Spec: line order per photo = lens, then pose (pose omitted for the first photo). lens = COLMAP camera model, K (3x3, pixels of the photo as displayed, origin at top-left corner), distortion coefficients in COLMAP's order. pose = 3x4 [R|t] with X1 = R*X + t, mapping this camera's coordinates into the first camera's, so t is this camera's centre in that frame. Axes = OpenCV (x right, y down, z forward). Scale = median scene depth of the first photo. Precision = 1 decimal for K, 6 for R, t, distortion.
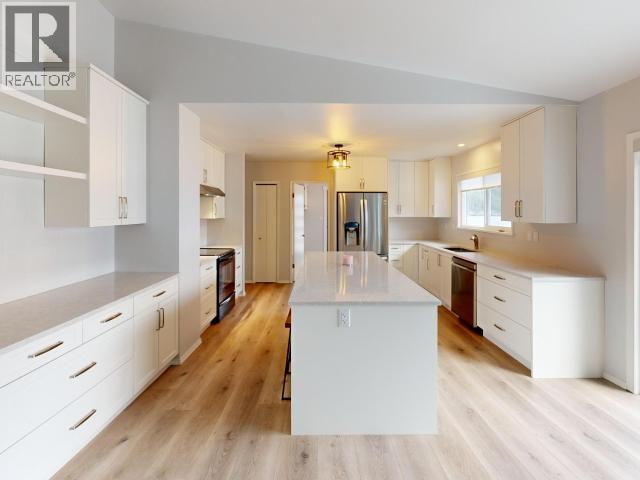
lens RADIAL K [[304.6, 0, 326.0], [0, 304.6, 242.5], [0, 0, 1]] dist [0.008757, -0.002547]
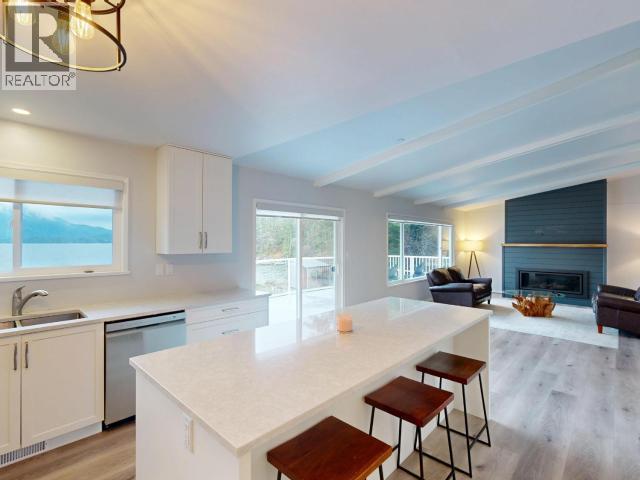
lens RADIAL K [[304.6, 0, 321.8], [0, 304.6, 244.1], [0, 0, 1]] dist [0.008757, -0.002547]
pose [[-0.696876, 0.002841, 0.717186, -0.237480], [0.074574, 0.994858, 0.068522, -0.097557], [-0.713304, 0.101235, -0.693505, 1.009440]]
